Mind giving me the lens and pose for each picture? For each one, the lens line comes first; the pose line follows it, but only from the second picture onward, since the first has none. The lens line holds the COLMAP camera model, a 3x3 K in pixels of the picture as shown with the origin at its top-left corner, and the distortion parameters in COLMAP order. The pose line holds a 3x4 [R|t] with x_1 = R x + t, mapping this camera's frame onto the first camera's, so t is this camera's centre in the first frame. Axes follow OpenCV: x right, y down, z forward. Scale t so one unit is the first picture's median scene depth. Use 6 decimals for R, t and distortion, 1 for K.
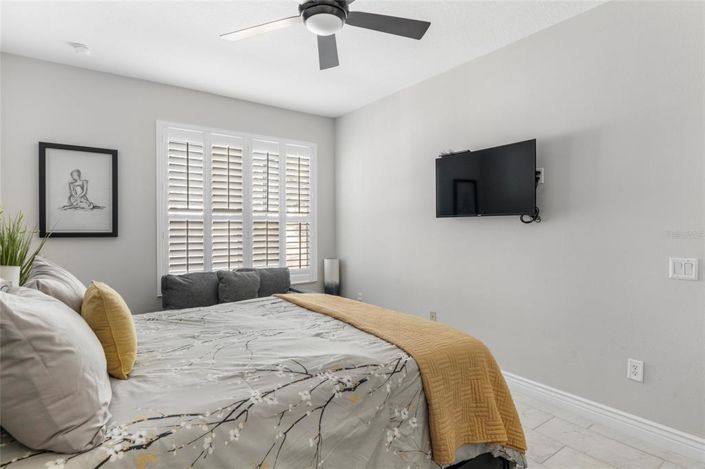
lens RADIAL K [[369.9, 0, 351.1], [0, 369.9, 233.2], [0, 0, 1]] dist [-0.002614, -0.000675]
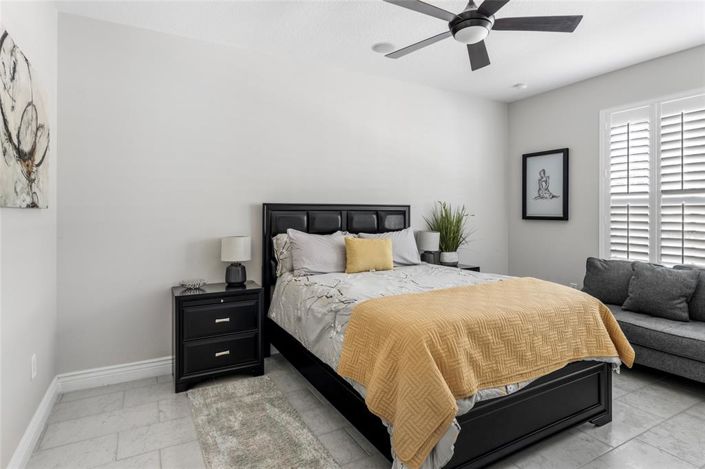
lens RADIAL K [[369.9, 0, 356.3], [0, 369.9, 212.8], [0, 0, 1]] dist [-0.002614, -0.000675]
pose [[-0.080168, -0.000239, -0.996781, 0.617529], [-0.013072, 0.999914, 0.000812, -0.006969], [0.996696, 0.013095, -0.080165, 0.420291]]
